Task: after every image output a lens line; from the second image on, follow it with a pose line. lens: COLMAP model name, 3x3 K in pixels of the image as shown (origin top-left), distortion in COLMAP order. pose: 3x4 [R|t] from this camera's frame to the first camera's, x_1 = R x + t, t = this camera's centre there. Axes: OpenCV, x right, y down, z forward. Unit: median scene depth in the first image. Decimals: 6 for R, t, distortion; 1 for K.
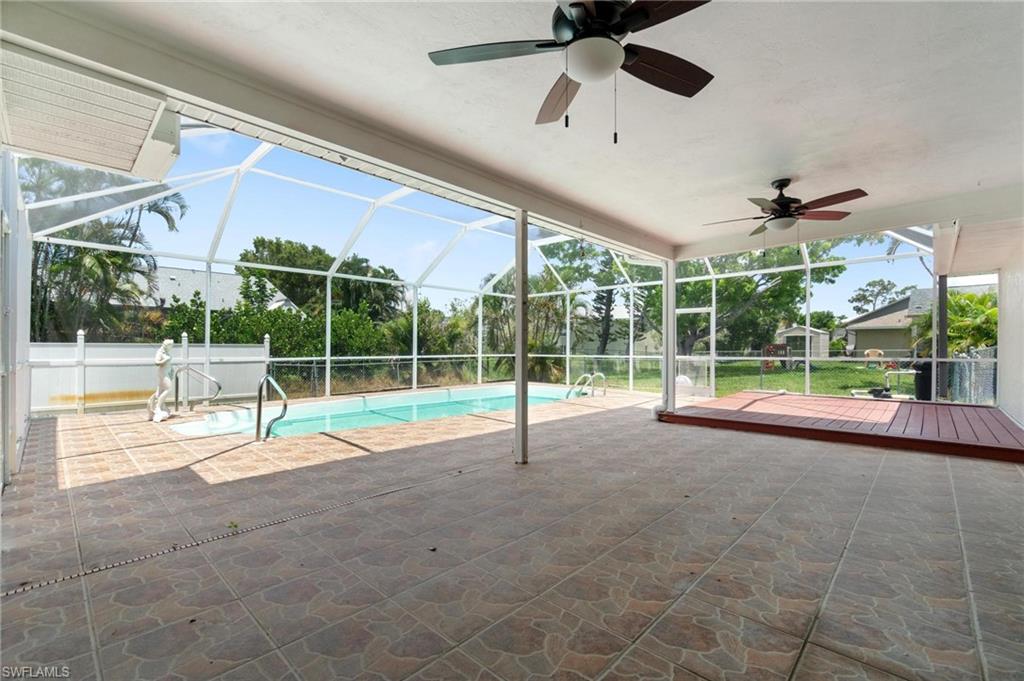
lens RADIAL K [[440.5, 0, 505.4], [0, 440.5, 345.9], [0, 0, 1]] dist [-0.007223, 0.000831]
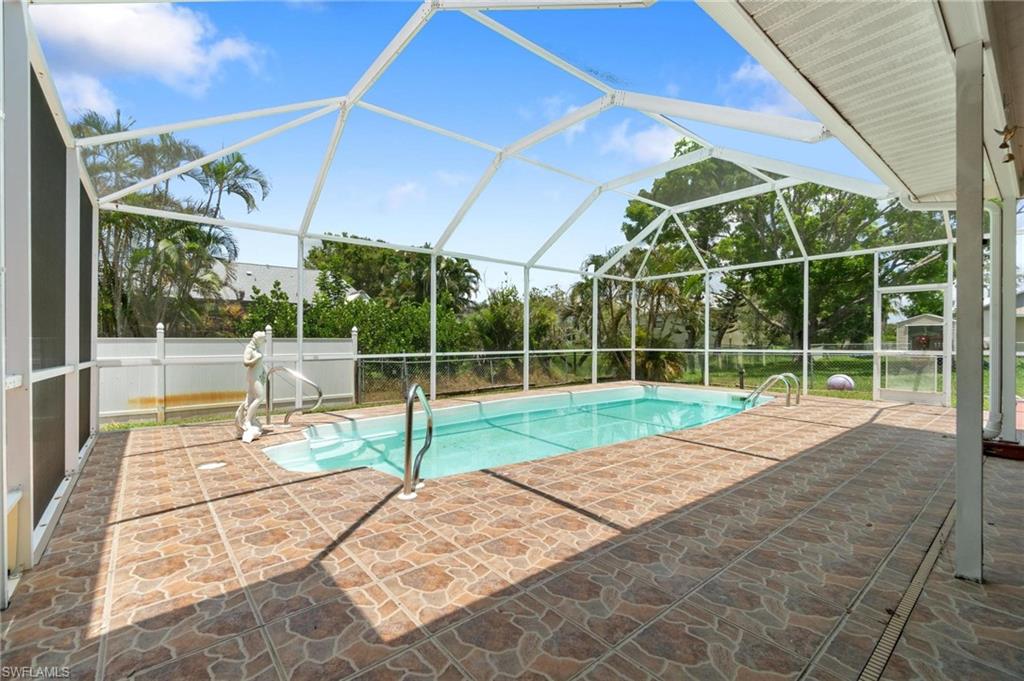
lens RADIAL K [[442.2, 0, 502.7], [0, 442.2, 343.4], [0, 0, 1]] dist [-0.001448, 0.000491]
pose [[0.992371, -0.005216, -0.123179, -0.141502], [0.006156, 0.999955, 0.007246, 0.001653], [0.123136, -0.007949, 0.992358, 0.161833]]
